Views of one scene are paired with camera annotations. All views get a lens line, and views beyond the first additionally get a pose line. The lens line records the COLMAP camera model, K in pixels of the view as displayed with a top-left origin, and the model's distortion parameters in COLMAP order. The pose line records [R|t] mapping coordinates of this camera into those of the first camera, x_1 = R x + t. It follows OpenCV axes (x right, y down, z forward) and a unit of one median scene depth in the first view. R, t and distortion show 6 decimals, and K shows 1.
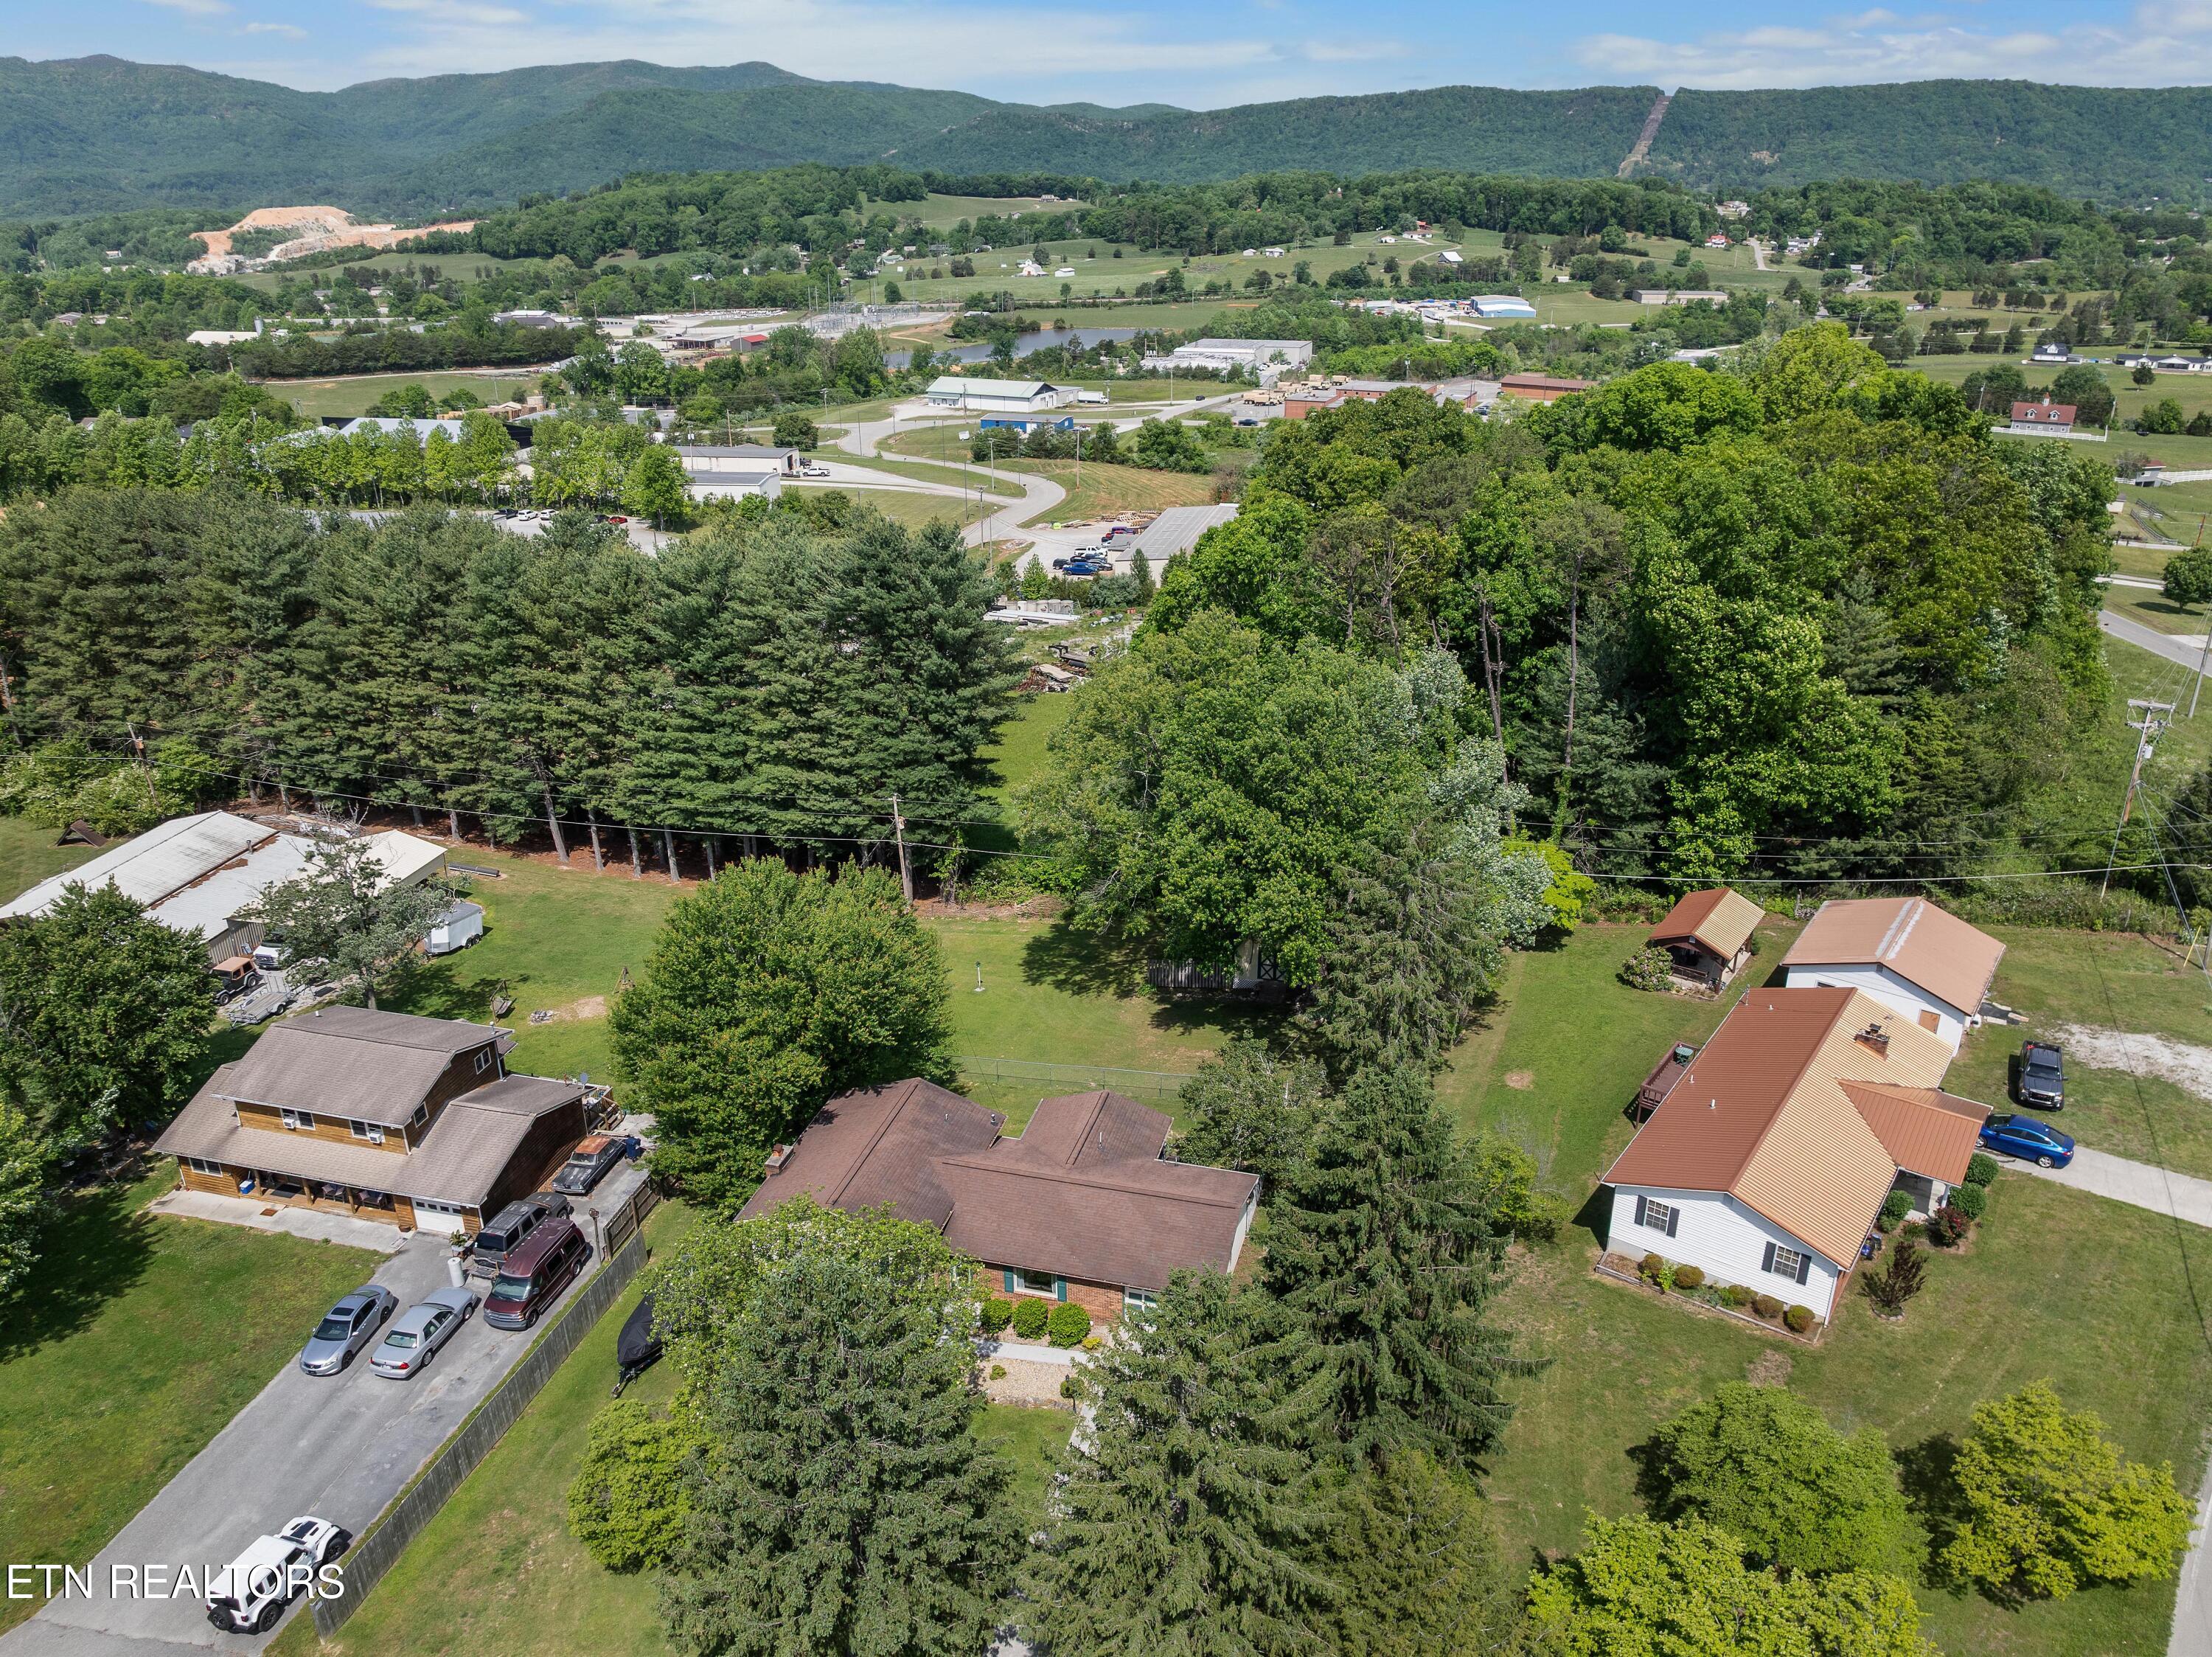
lens RADIAL K [[1567.7, 0, 1106.0], [0, 1567.7, 828.5], [0, 0, 1]] dist [-0.046584, 0.012142]
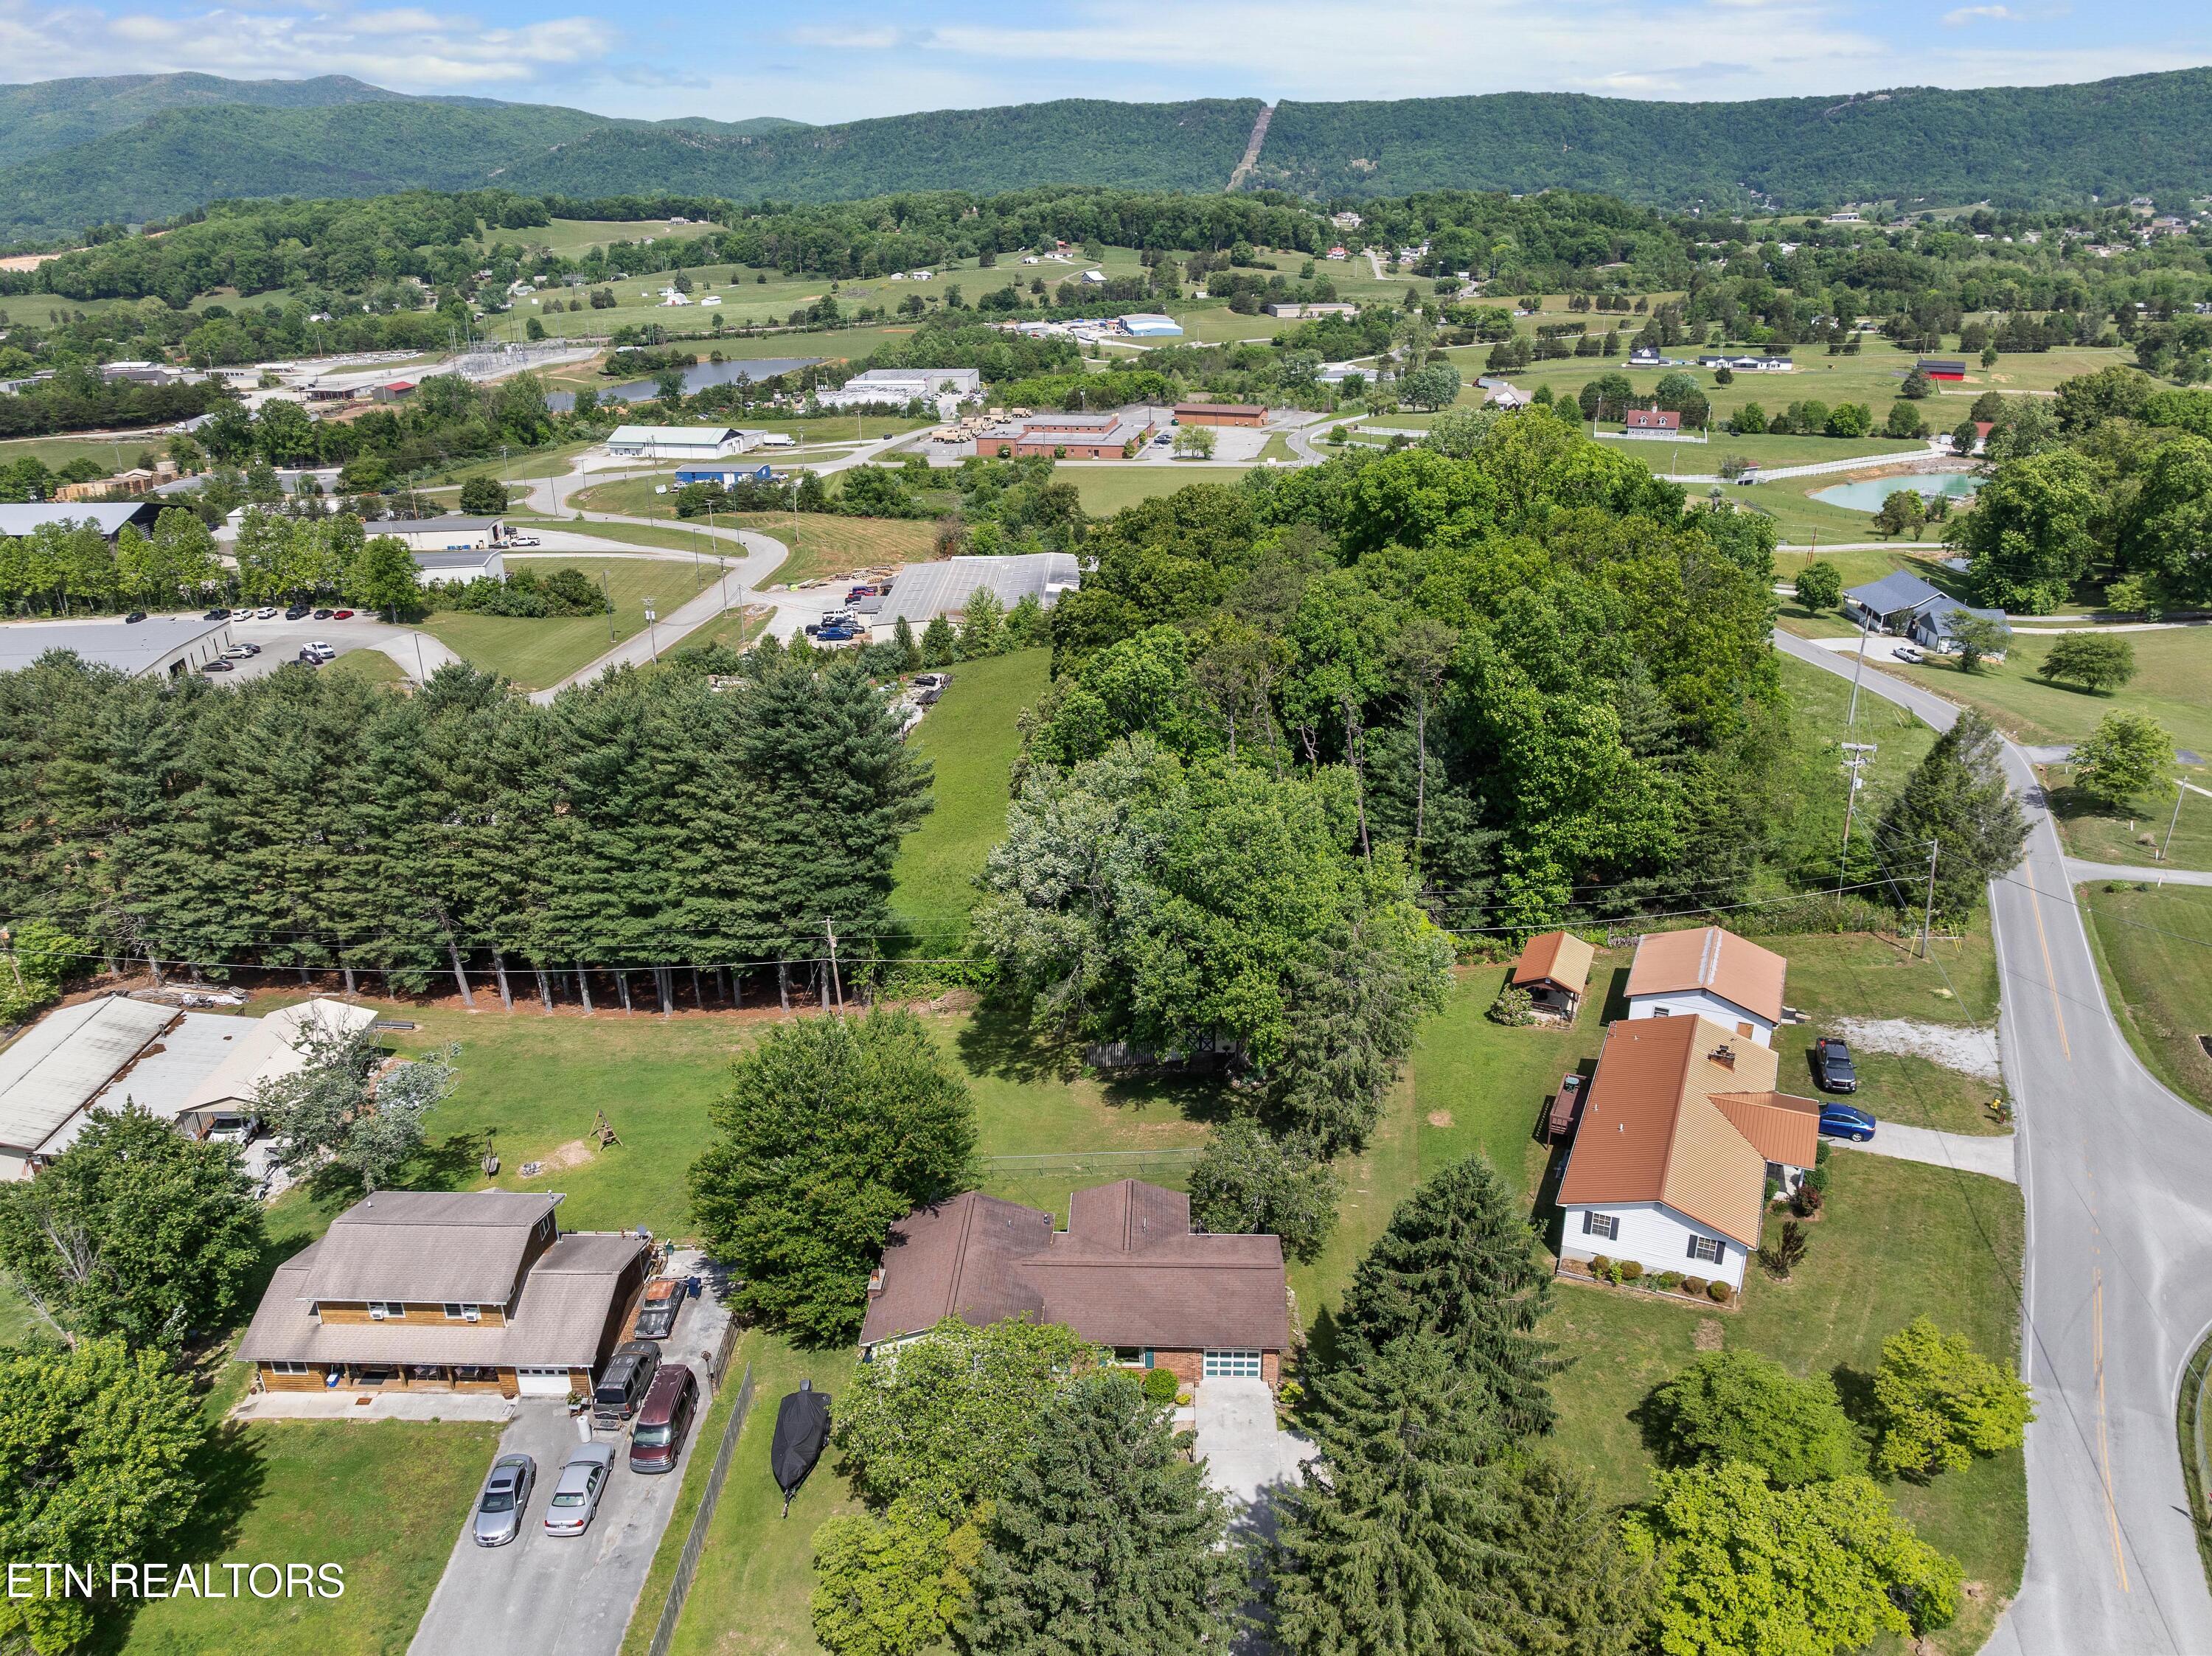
lens RADIAL K [[1567.6, 0, 1106.0], [0, 1567.6, 828.0], [0, 0, 1]] dist [-0.046584, 0.012142]
pose [[0.974945, -0.090883, 0.203031, -0.142419], [0.092097, 0.995744, 0.003480, -0.060905], [-0.202484, 0.015306, 0.979166, -0.085582]]
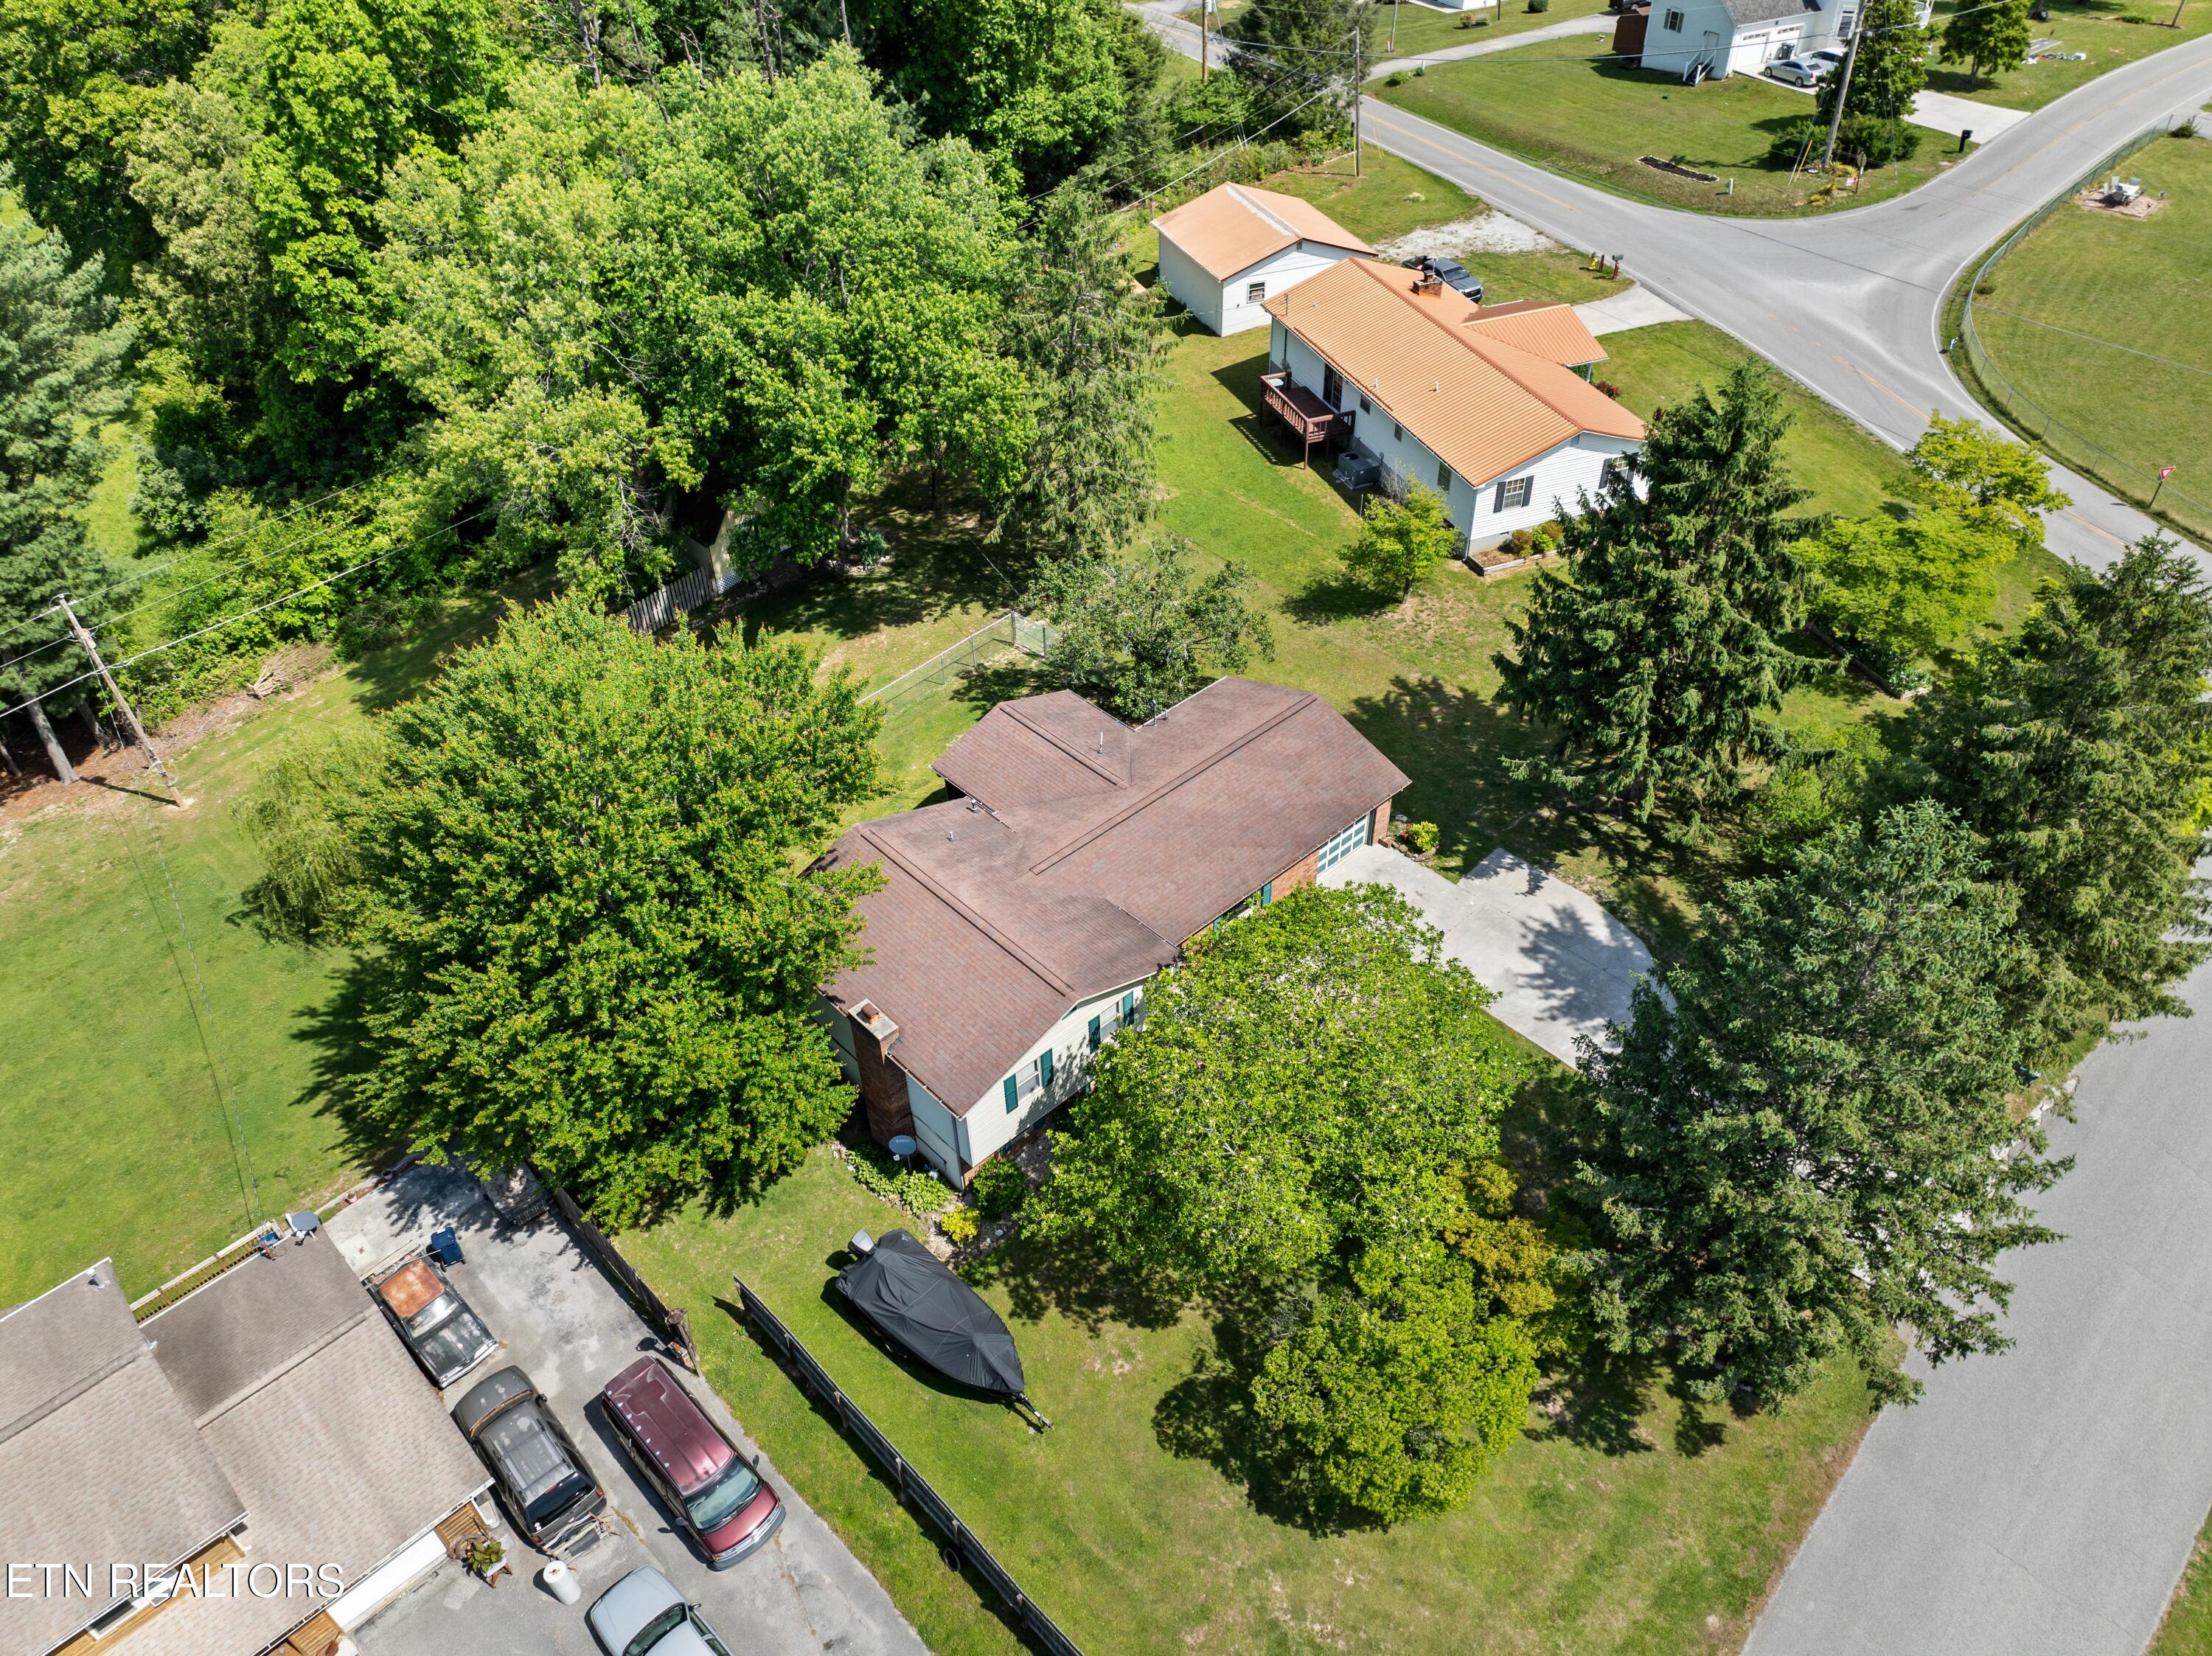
lens RADIAL K [[1567.6, 0, 1106.0], [0, 1567.6, 828.0], [0, 0, 1]] dist [-0.046584, 0.012142]
pose [[0.522421, -0.556836, 0.645764, -0.302576], [0.345745, 0.830609, 0.436519, -0.056418], [-0.779446, -0.004777, 0.626451, 0.308040]]
